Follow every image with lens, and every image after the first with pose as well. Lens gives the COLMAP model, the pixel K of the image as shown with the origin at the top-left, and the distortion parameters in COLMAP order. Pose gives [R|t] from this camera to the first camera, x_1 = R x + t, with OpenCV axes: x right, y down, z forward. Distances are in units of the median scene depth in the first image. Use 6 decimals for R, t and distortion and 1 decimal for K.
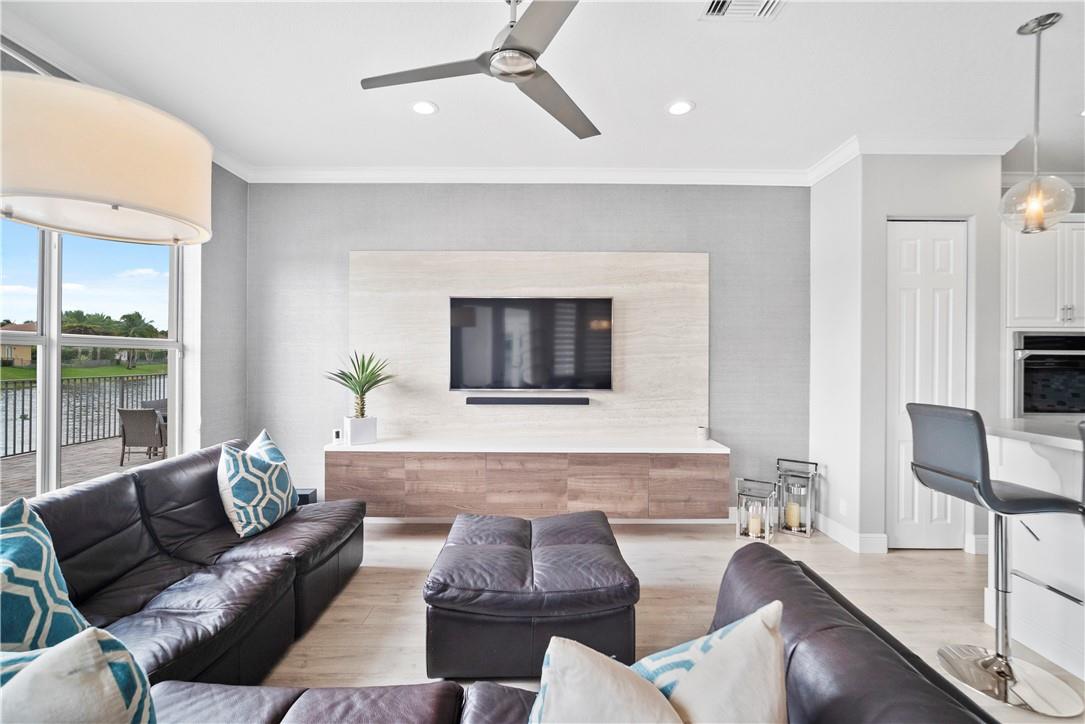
lens RADIAL K [[483.3, 0, 541.1], [0, 483.3, 358.2], [0, 0, 1]] dist [-0.020030, 0.009547]
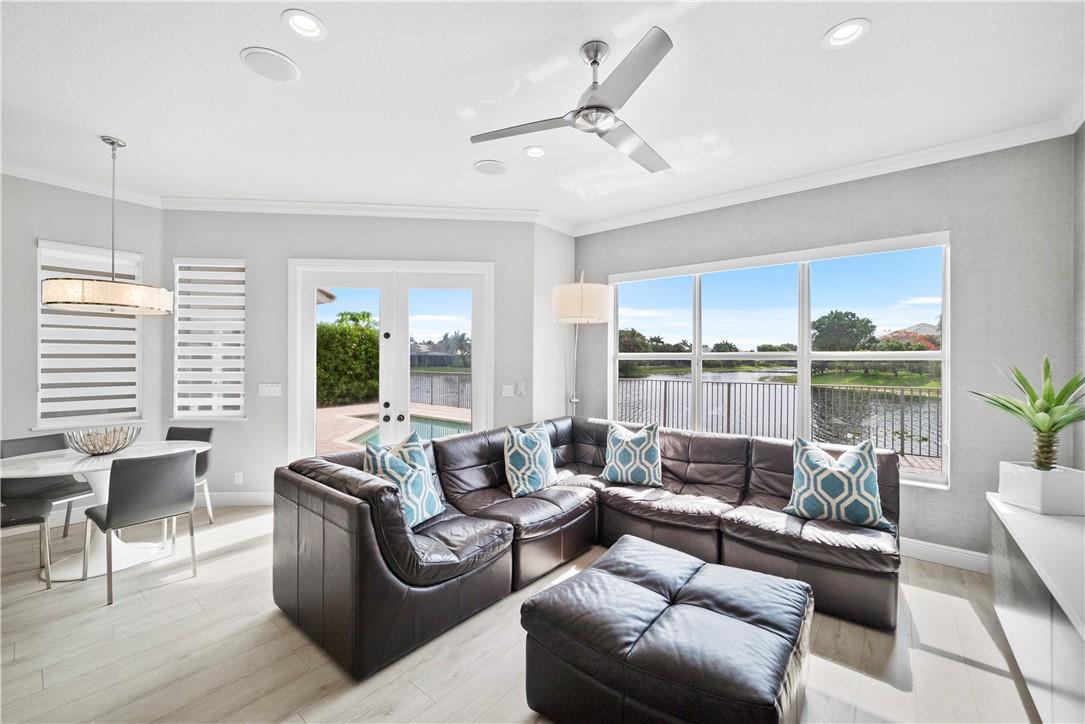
lens RADIAL K [[442.2, 0, 537.3], [0, 442.2, 360.8], [0, 0, 1]] dist [-0.017438, 0.005056]
pose [[-0.632813, -0.009169, -0.774251, 0.484719], [-0.007964, 0.999954, -0.005333, -0.003532], [0.774264, 0.002791, -0.632857, 0.892578]]
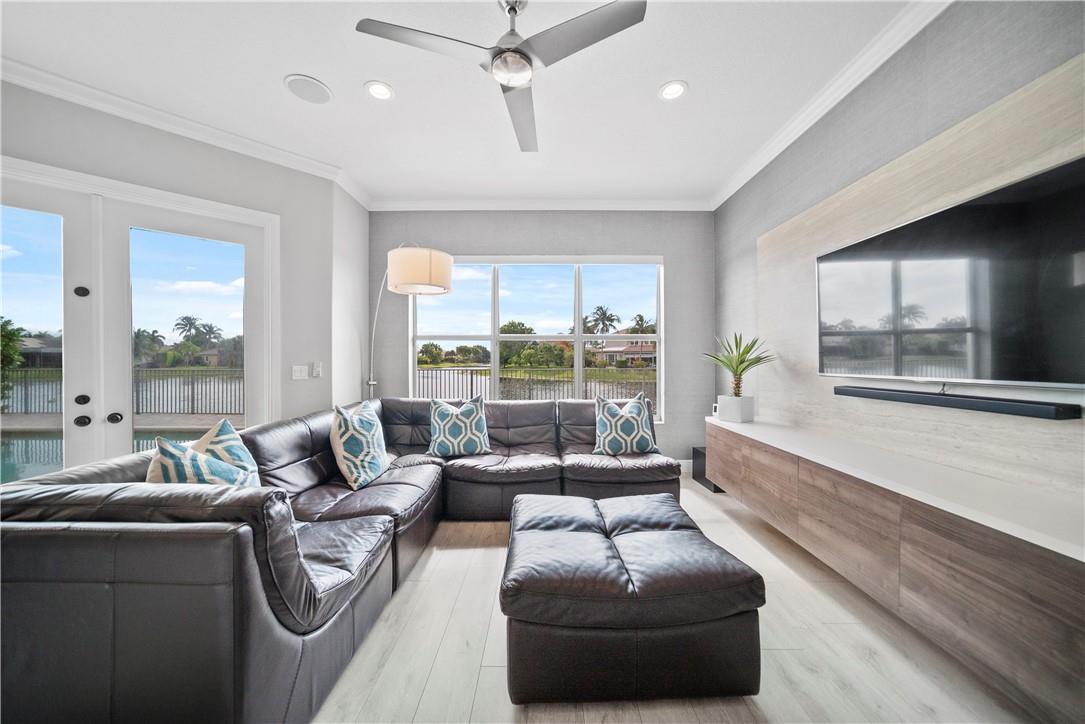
lens RADIAL K [[384.0, 0, 542.4], [0, 384.0, 361.2], [0, 0, 1]] dist [-0.012238, 0.001622]
pose [[0.000309, -0.002049, -0.999998, 0.474985], [-0.000592, 0.999998, -0.002050, 0.050878], [1.000000, 0.000592, 0.000308, 0.605170]]
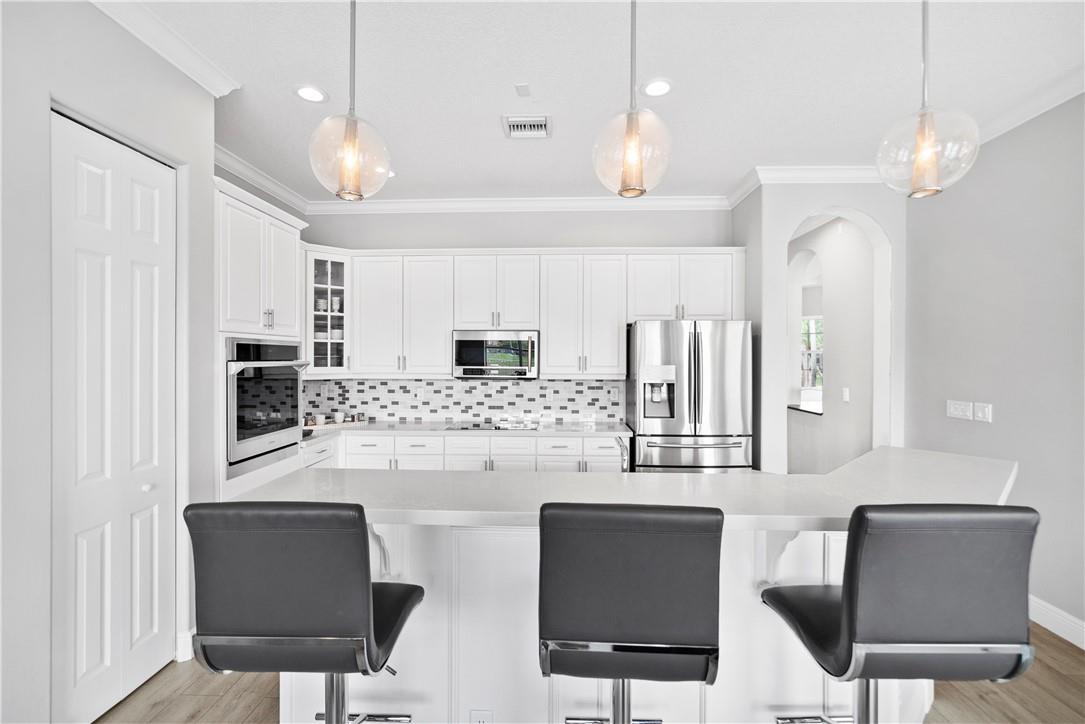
lens RADIAL K [[485.5, 0, 548.8], [0, 485.5, 359.6], [0, 0, 1]] dist [-0.017776, 0.001936]
pose [[0.032595, -0.010051, 0.999418, 0.227815], [-0.003088, 0.999944, 0.010157, -0.028243], [-0.999464, -0.003417, 0.032562, 0.442313]]
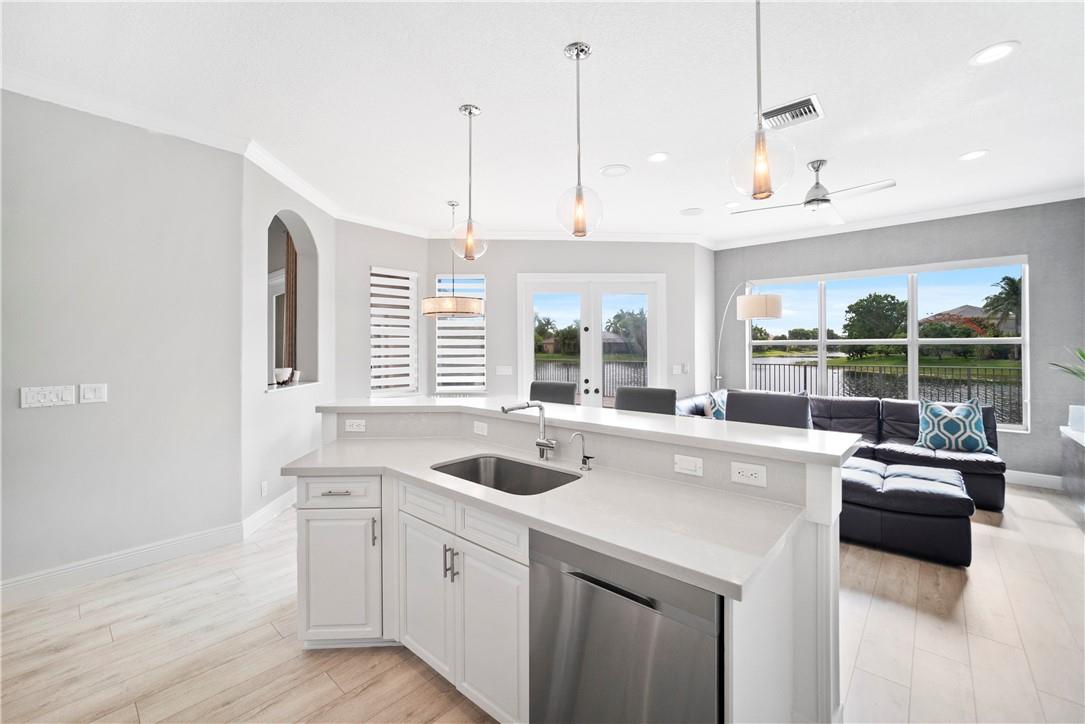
lens RADIAL K [[442.2, 0, 543.3], [0, 442.2, 348.7], [0, 0, 1]] dist [-0.017438, 0.005056]
pose [[-0.666196, -0.000902, -0.745776, 1.163486], [0.000603, 0.999998, -0.001748, -0.001832], [0.745776, -0.001614, -0.666194, 0.771516]]
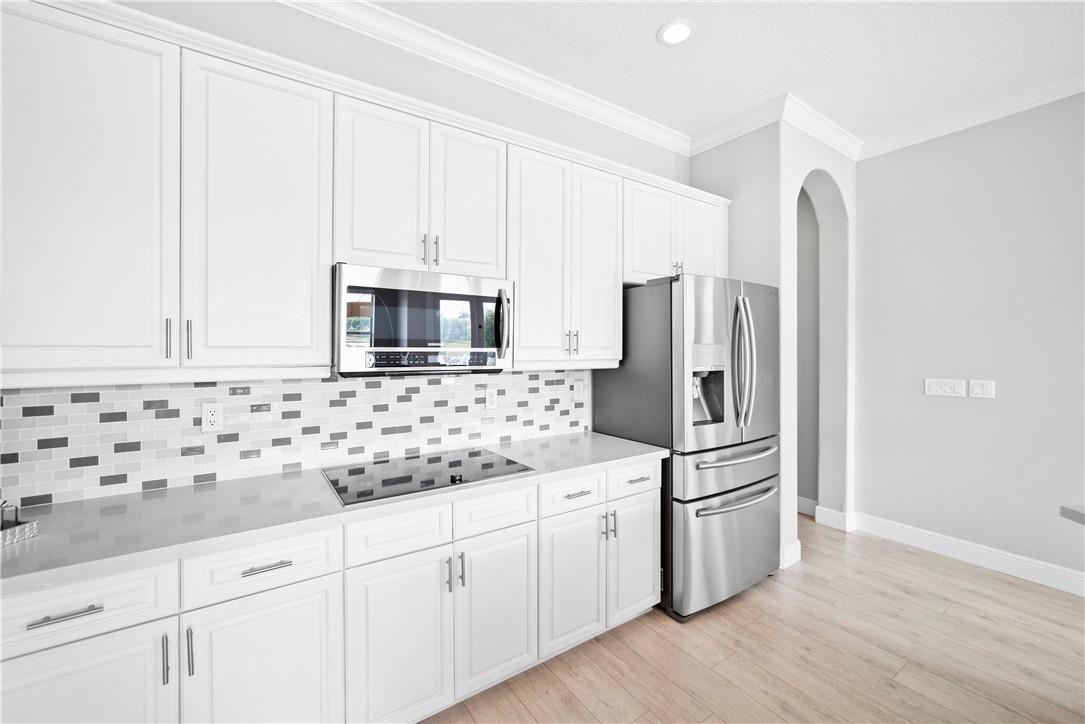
lens RADIAL K [[442.2, 0, 548.6], [0, 442.2, 346.6], [0, 0, 1]] dist [-0.017438, 0.005056]
pose [[-0.559098, -0.001026, 0.829101, 0.901622], [-0.003575, 0.999993, -0.001174, -0.000365], [-0.829094, -0.003621, -0.559098, 0.788462]]
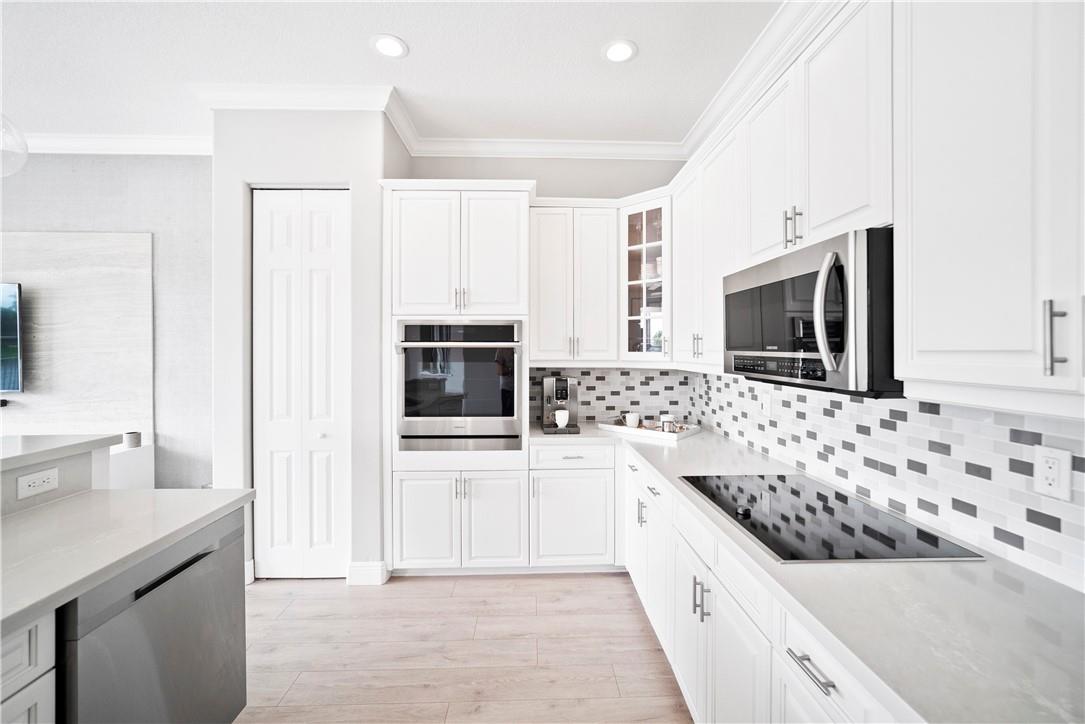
lens RADIAL K [[442.2, 0, 550.1], [0, 442.2, 351.3], [0, 0, 1]] dist [-0.017438, 0.005056]
pose [[0.999531, -0.005710, 0.030089, 1.179620], [0.005629, 0.999980, 0.002791, -0.001782], [-0.030105, -0.002620, 0.999543, 0.209048]]
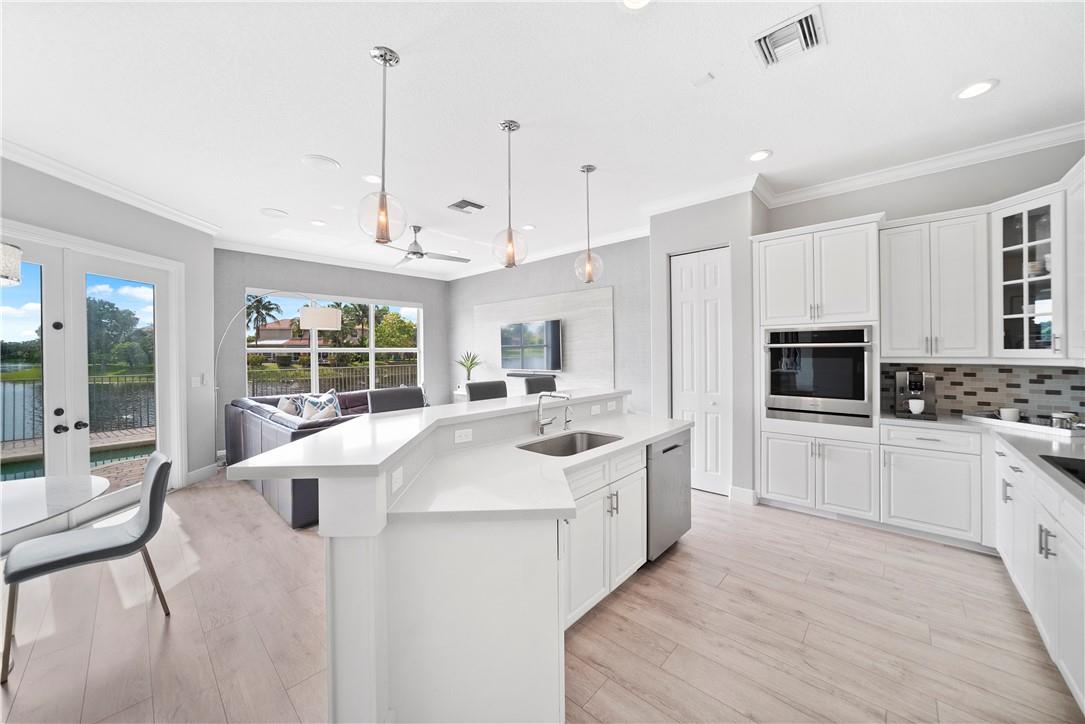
lens RADIAL K [[395.0, 0, 542.9], [0, 395.0, 351.3], [0, 0, 1]] dist [-0.018268, 0.003454]
pose [[0.730411, -0.012013, -0.682902, 1.210720], [0.013127, 0.999908, -0.003548, -0.002394], [0.682881, -0.006373, 0.730501, -0.130878]]
